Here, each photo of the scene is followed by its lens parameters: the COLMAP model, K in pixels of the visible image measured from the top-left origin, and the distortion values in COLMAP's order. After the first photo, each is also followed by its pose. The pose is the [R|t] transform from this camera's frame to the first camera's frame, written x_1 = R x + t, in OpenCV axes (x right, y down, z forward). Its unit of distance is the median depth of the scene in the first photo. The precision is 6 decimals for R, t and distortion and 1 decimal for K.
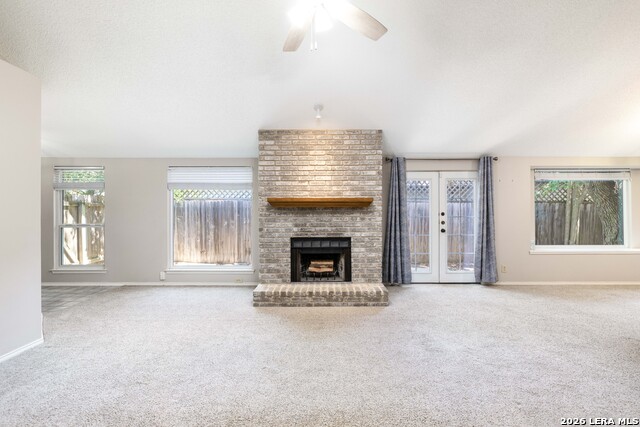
lens RADIAL K [[291.4, 0, 320.0], [0, 291.4, 213.5], [0, 0, 1]] dist [-0.000800, 0.000094]
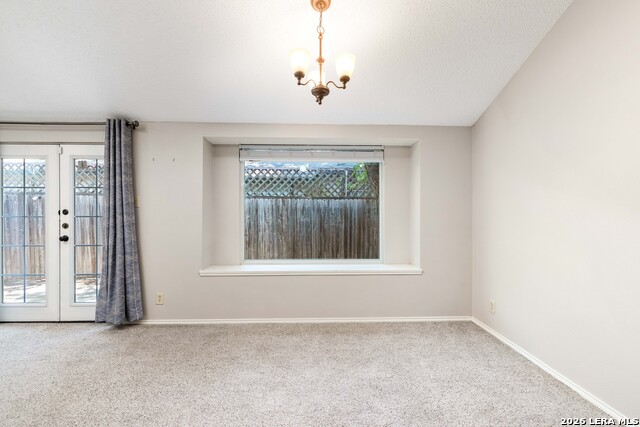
lens RADIAL K [[299.6, 0, 322.4], [0, 299.6, 216.5], [0, 0, 1]] dist [-0.000071, 0.000087]
pose [[0.999414, 0.003331, 0.034078, 1.117444], [-0.003690, 0.999938, 0.010474, 0.002954], [-0.034041, -0.010594, 0.999364, 0.390276]]
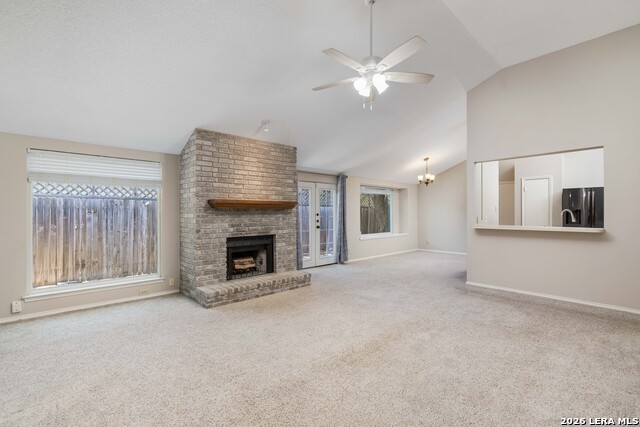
lens RADIAL K [[291.4, 0, 320.0], [0, 291.4, 213.5], [0, 0, 1]] dist [-0.000800, 0.000094]
pose [[0.731904, -0.000972, 0.681407, -0.565063], [0.004607, 0.999983, -0.003523, 0.001585], [-0.681392, 0.005718, 0.731896, 0.013899]]
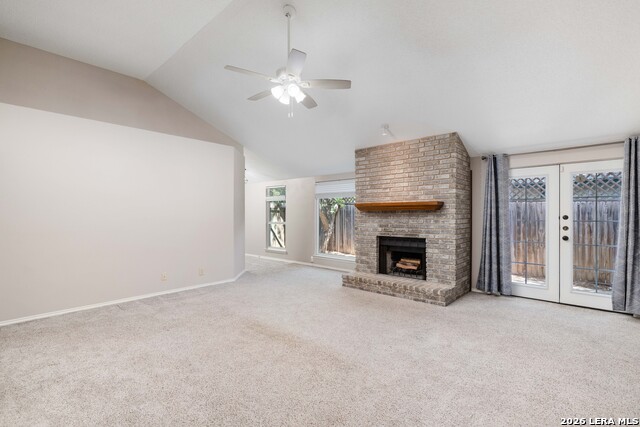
lens RADIAL K [[299.6, 0, 322.4], [0, 299.6, 216.5], [0, 0, 1]] dist [-0.000071, 0.000087]
pose [[0.740369, 0.006007, -0.672174, 0.561774], [-0.004644, 0.999982, 0.003822, -0.000969], [0.672185, 0.000292, 0.740383, -0.063519]]
